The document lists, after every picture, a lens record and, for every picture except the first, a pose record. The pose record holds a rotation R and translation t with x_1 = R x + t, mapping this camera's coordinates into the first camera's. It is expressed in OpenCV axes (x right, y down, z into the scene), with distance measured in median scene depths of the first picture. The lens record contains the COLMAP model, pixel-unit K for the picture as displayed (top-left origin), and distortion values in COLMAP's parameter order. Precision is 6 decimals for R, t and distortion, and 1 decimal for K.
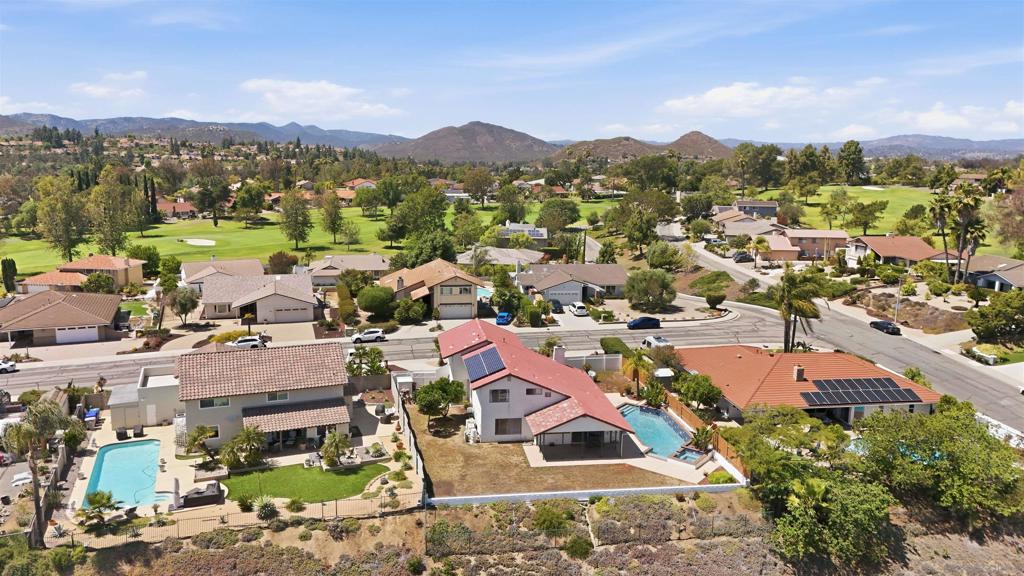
lens RADIAL K [[752.7, 0, 510.9], [0, 752.7, 283.8], [0, 0, 1]] dist [0.072747, -0.067853]
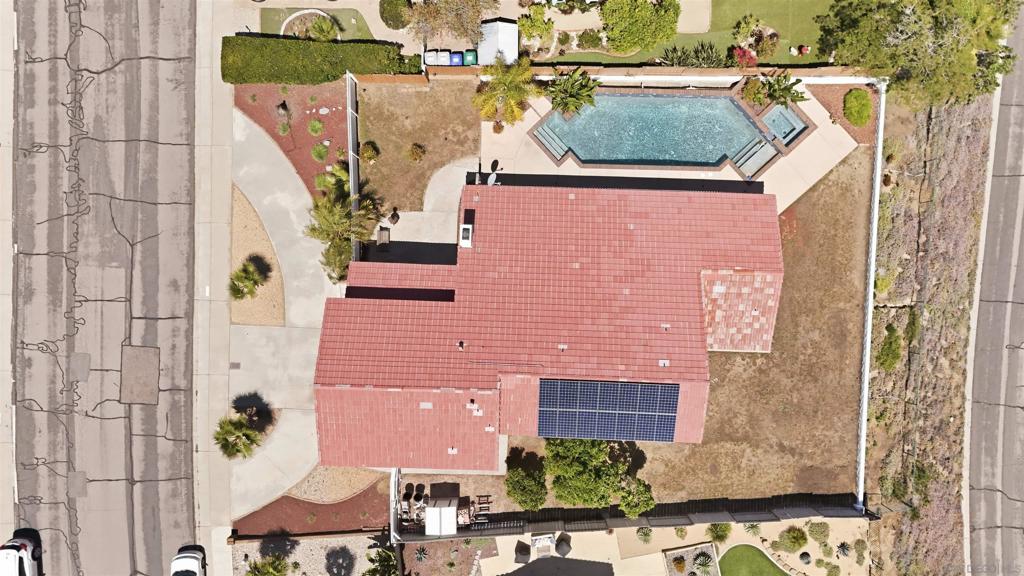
lens RADIAL K [[752.7, 0, 512.0], [0, 752.7, 287.3], [0, 0, 1]] dist [0.072747, -0.067853]
pose [[0.181227, -0.983117, -0.025241, 0.057063], [0.200699, 0.011846, 0.979581, -0.478615], [-0.962744, -0.182593, 0.199458, 1.023807]]
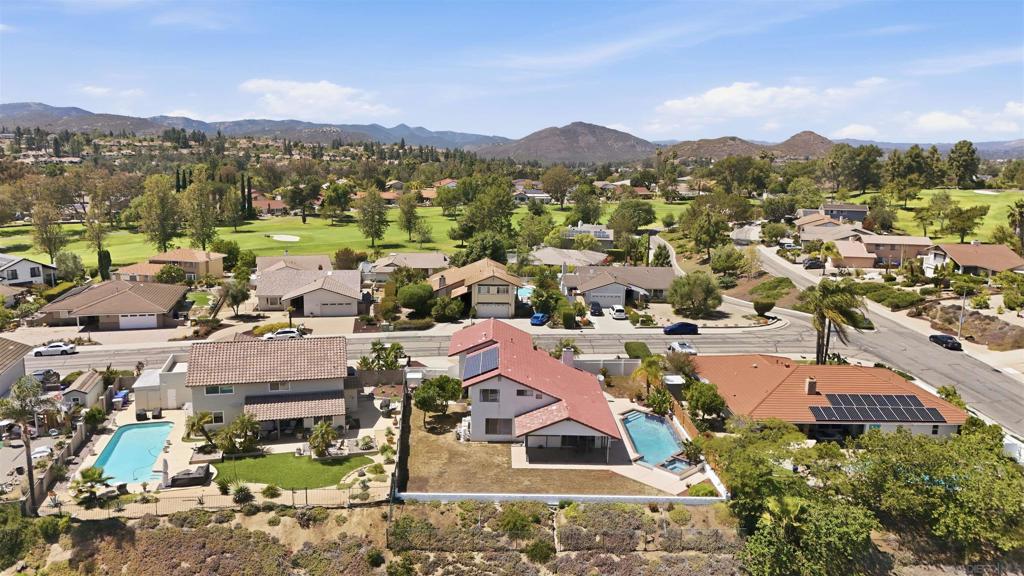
lens RADIAL K [[752.7, 0, 510.8], [0, 752.7, 282.0], [0, 0, 1]] dist [0.072747, -0.067853]
pose [[0.990972, 0.025264, -0.131671, 0.139400], [-0.025667, 0.999670, -0.001369, -0.001664], [0.131593, 0.004736, 0.991293, 0.008803]]
